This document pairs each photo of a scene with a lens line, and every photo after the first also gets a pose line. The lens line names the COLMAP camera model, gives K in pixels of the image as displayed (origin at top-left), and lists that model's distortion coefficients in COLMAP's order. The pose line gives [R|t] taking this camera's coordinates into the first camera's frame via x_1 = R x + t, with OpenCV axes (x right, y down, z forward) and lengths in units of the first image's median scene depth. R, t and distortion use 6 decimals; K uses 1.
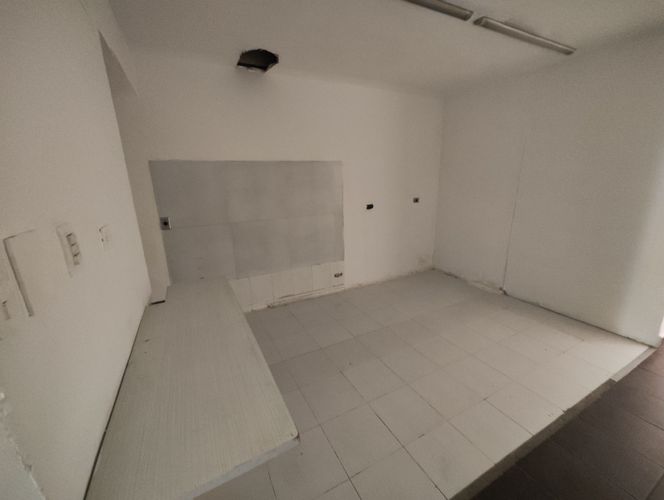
lens RADIAL K [[276.2, 0, 330.7], [0, 276.2, 250.1], [0, 0, 1]] dist [-0.003906, 0.005464]
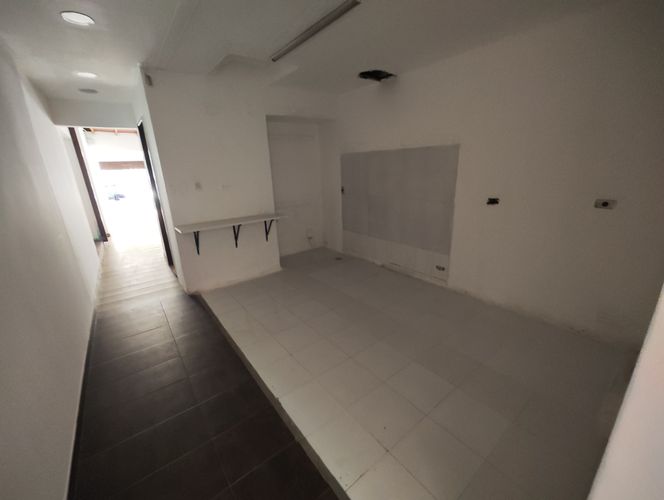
lens RADIAL K [[276.2, 0, 330.7], [0, 276.2, 250.1], [0, 0, 1]] dist [-0.003906, 0.005464]
pose [[0.177103, 0.306422, -0.935276, 0.878223], [-0.218169, 0.938878, 0.266290, -0.145753], [0.959707, 0.156888, 0.233130, 0.444513]]
